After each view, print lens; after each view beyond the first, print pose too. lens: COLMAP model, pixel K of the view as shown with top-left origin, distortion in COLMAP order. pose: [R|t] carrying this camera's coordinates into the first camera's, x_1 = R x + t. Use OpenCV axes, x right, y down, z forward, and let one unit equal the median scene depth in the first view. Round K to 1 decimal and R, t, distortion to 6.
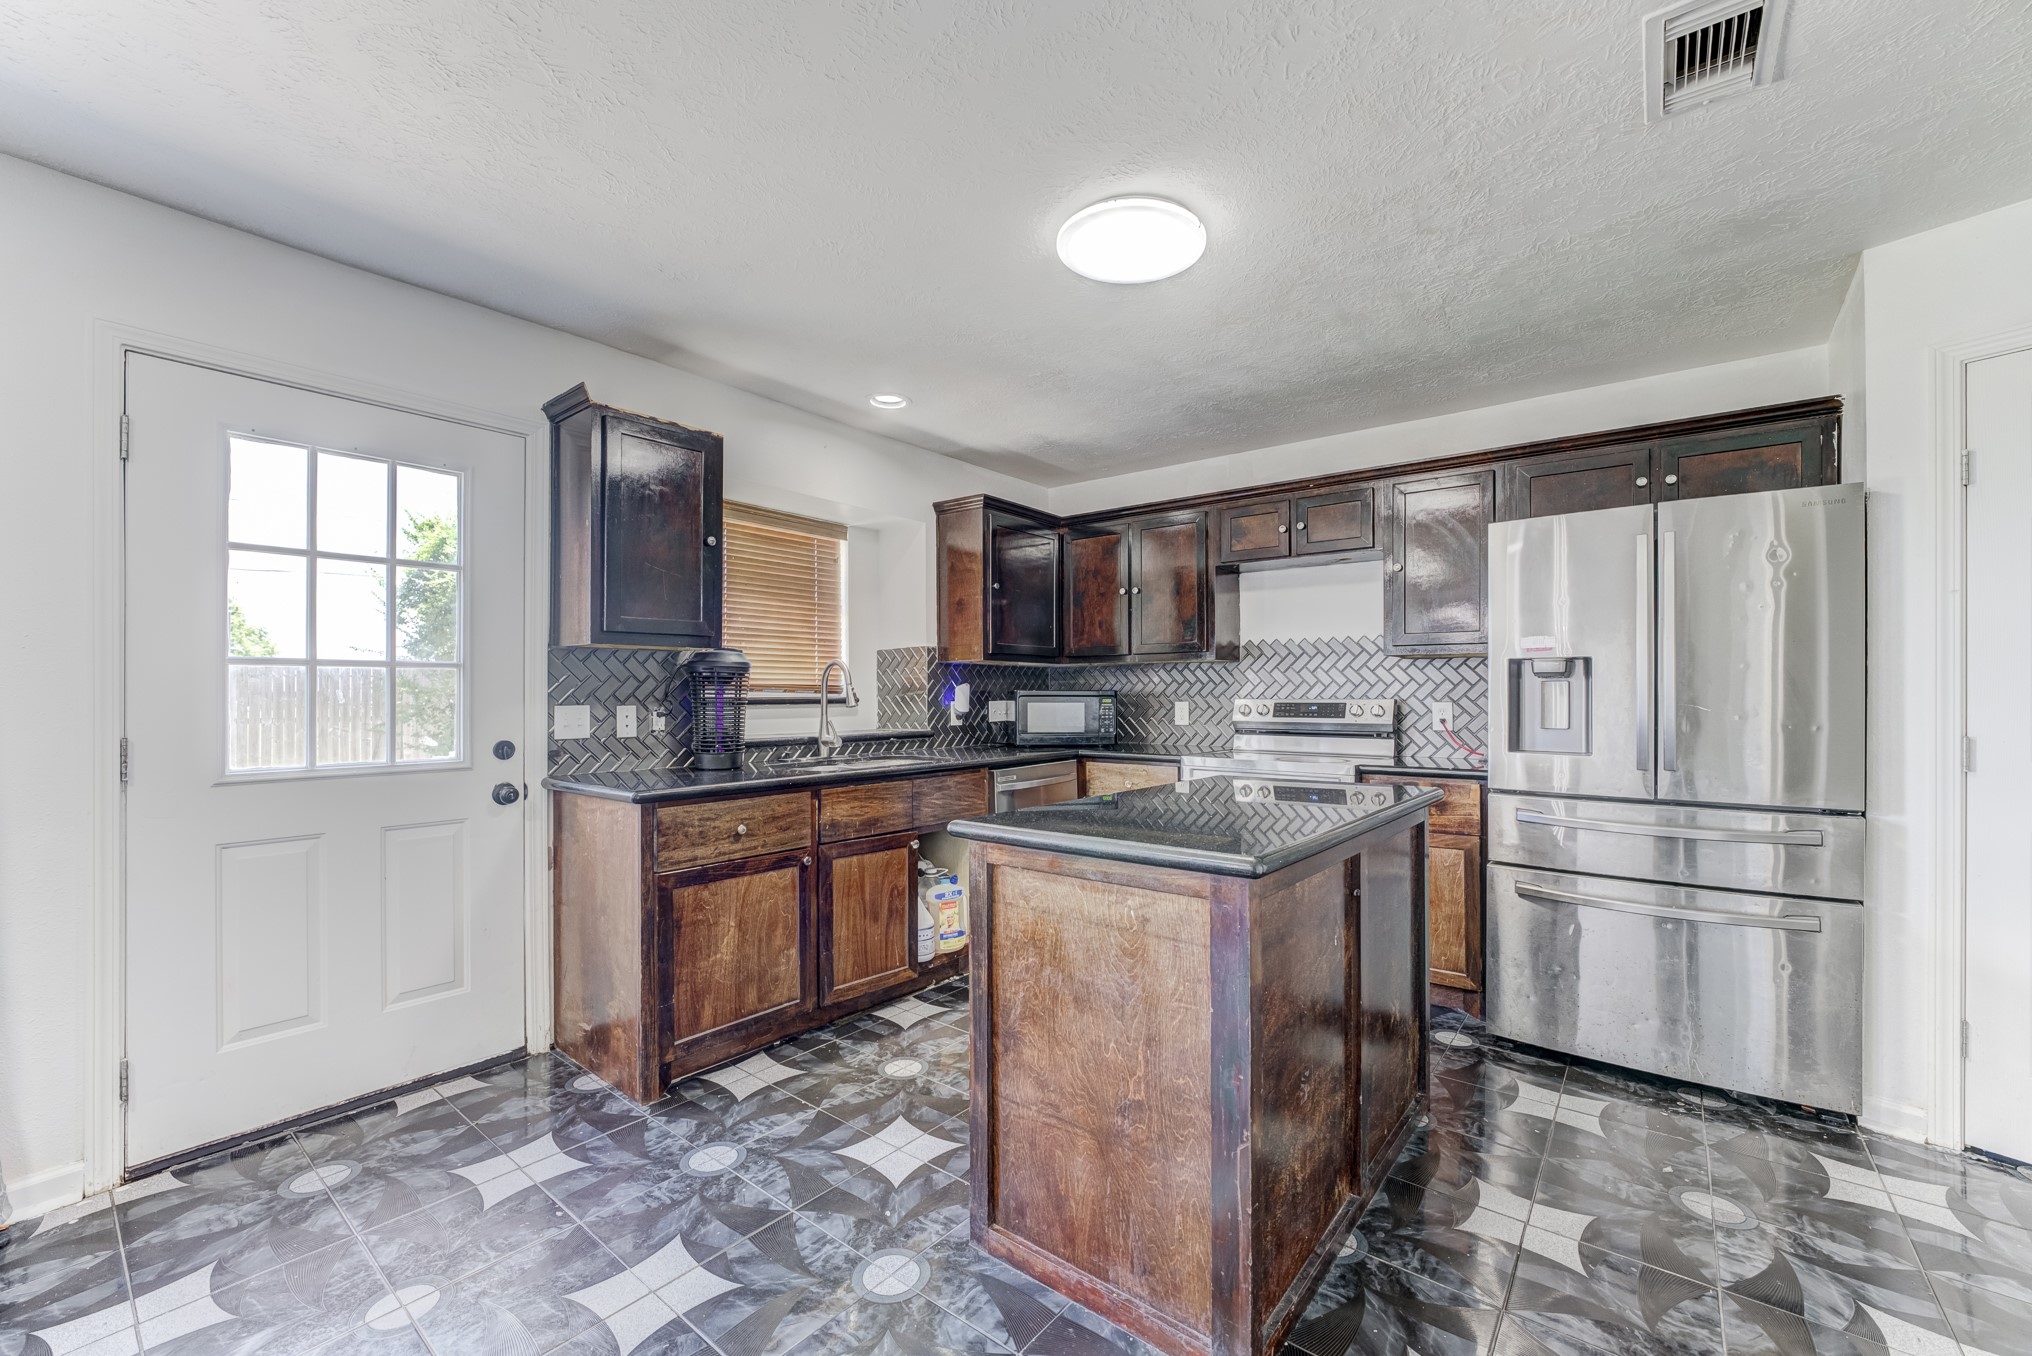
lens RADIAL K [[814.4, 0, 1013.3], [0, 814.4, 690.0], [0, 0, 1]] dist [-0.014095, 0.000101]
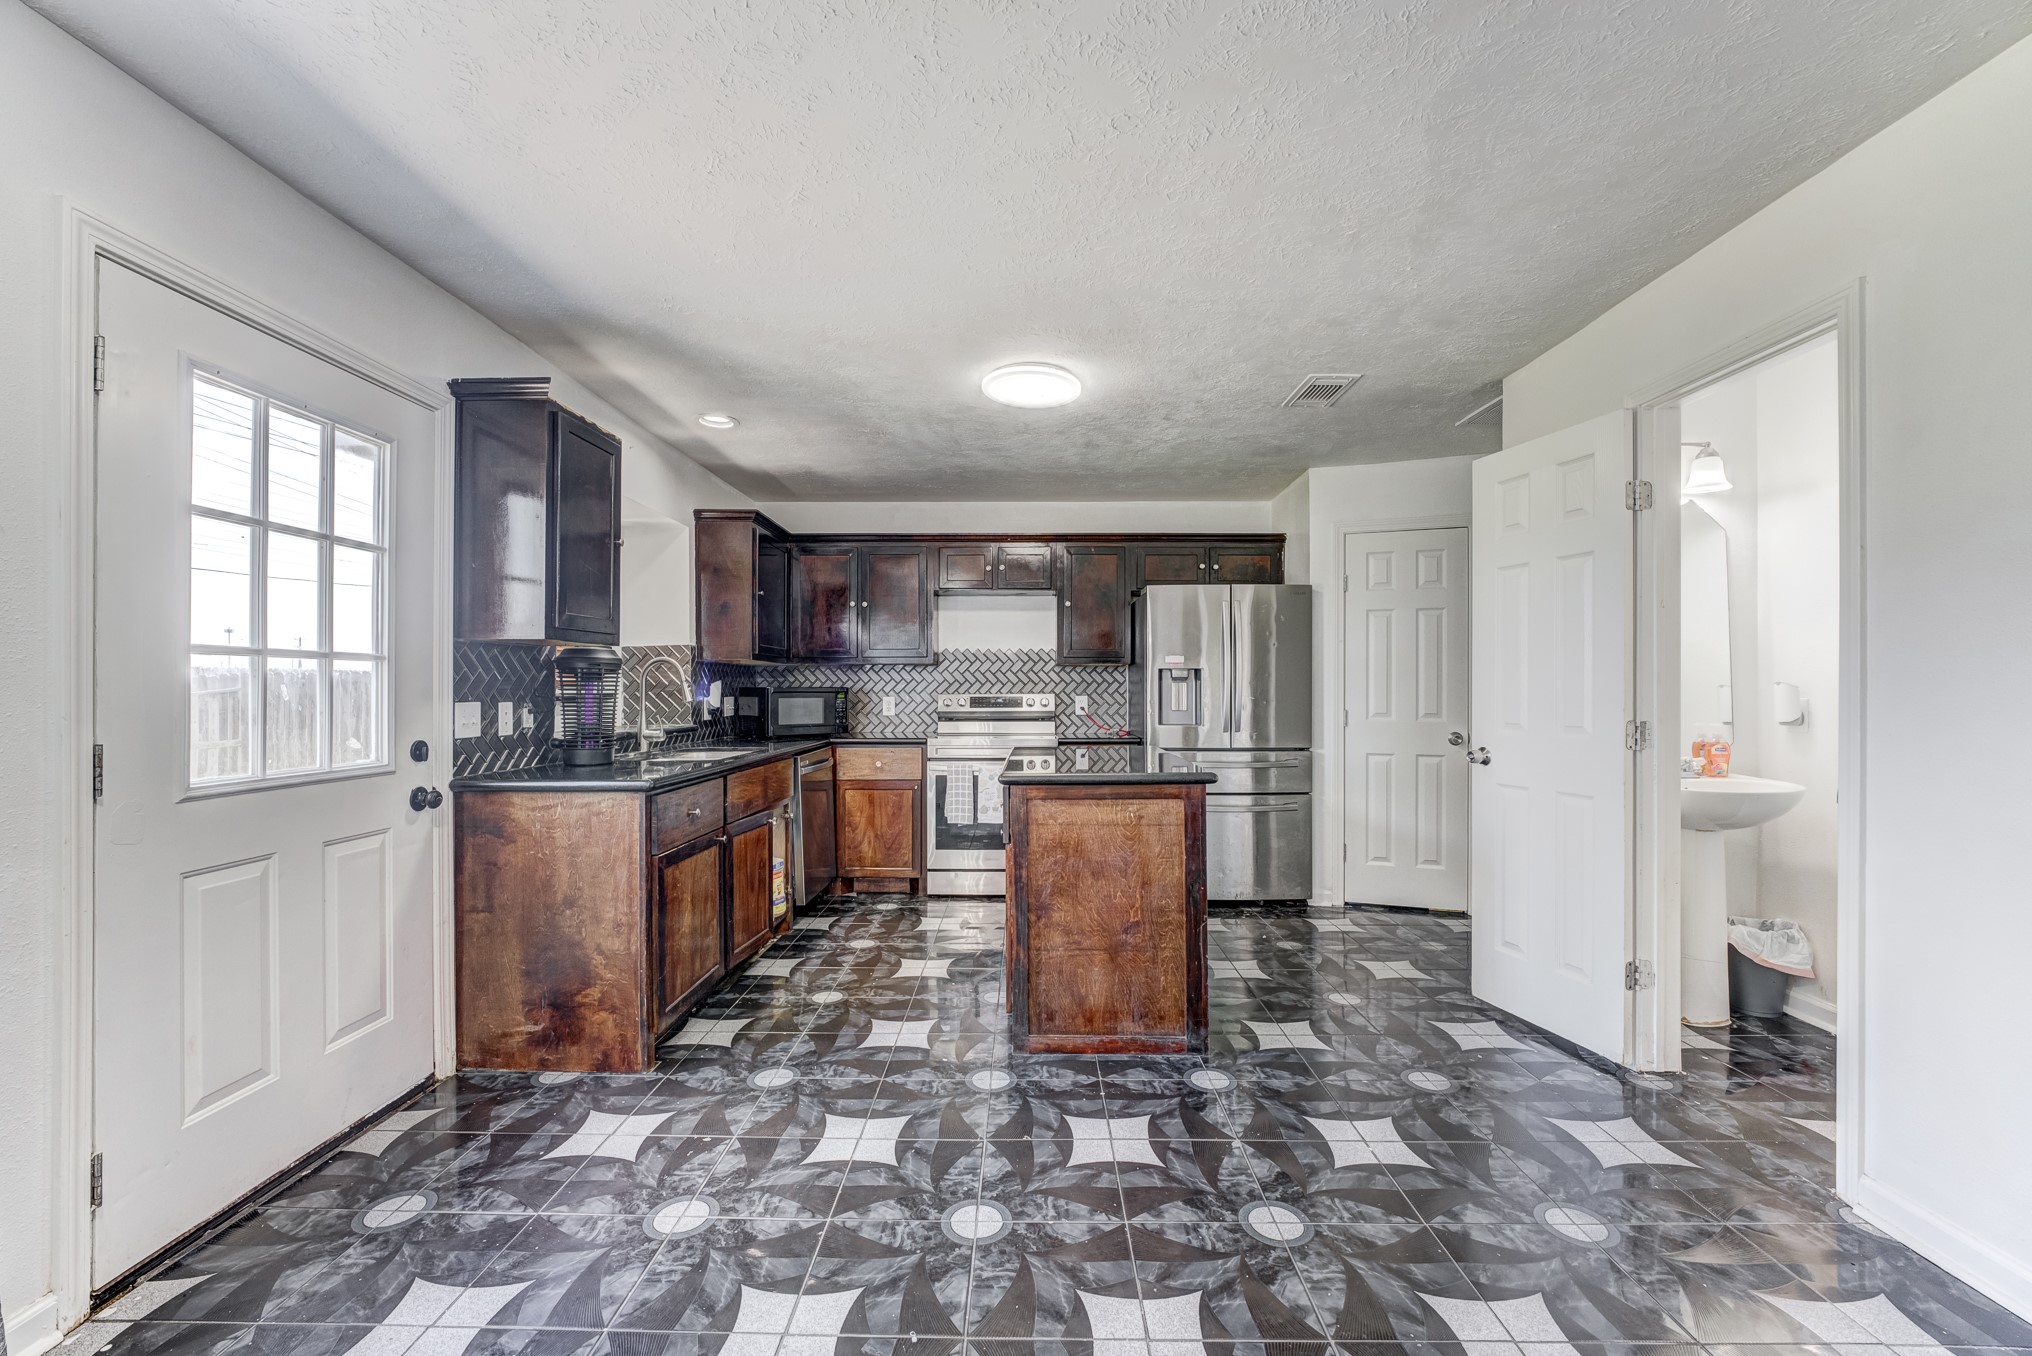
lens RADIAL K [[812.9, 0, 1011.4], [0, 812.9, 686.0], [0, 0, 1]] dist [-0.014343, 0.000282]
pose [[0.791185, 0.003167, 0.611569, -0.584706], [-0.002225, 0.999995, -0.002300, 0.001111], [-0.611573, 0.000459, 0.791188, -0.115233]]
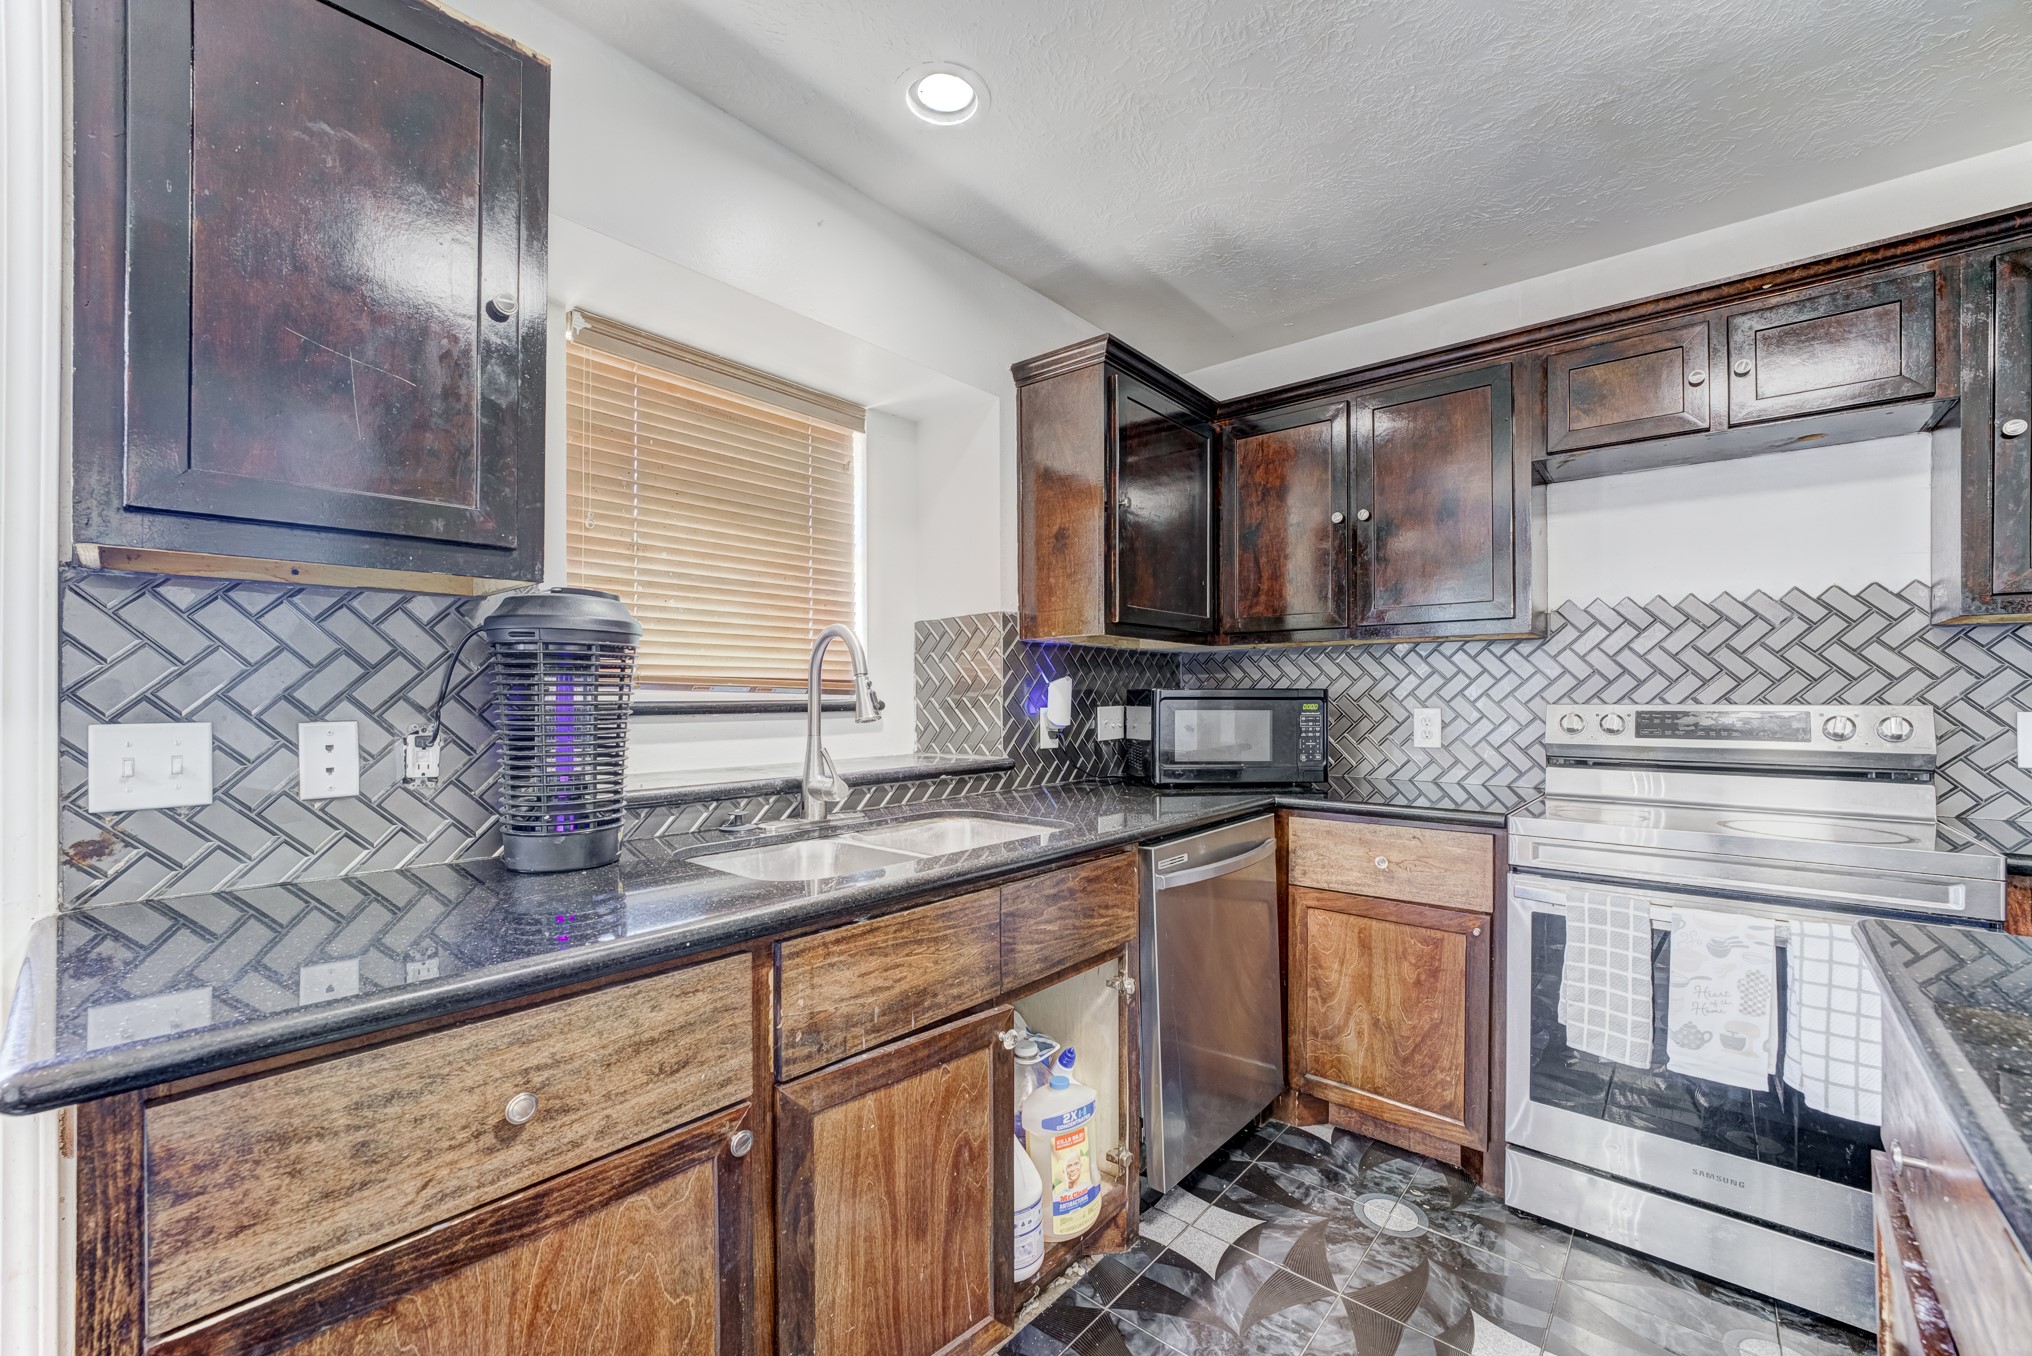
lens RADIAL K [[814.4, 0, 1013.3], [0, 814.4, 690.0], [0, 0, 1]] dist [-0.014095, 0.000101]
pose [[0.999360, 0.000465, -0.035766, -0.107999], [-0.000511, 0.999999, -0.001269, 0.003064], [0.035765, 0.001286, 0.999359, 0.593873]]
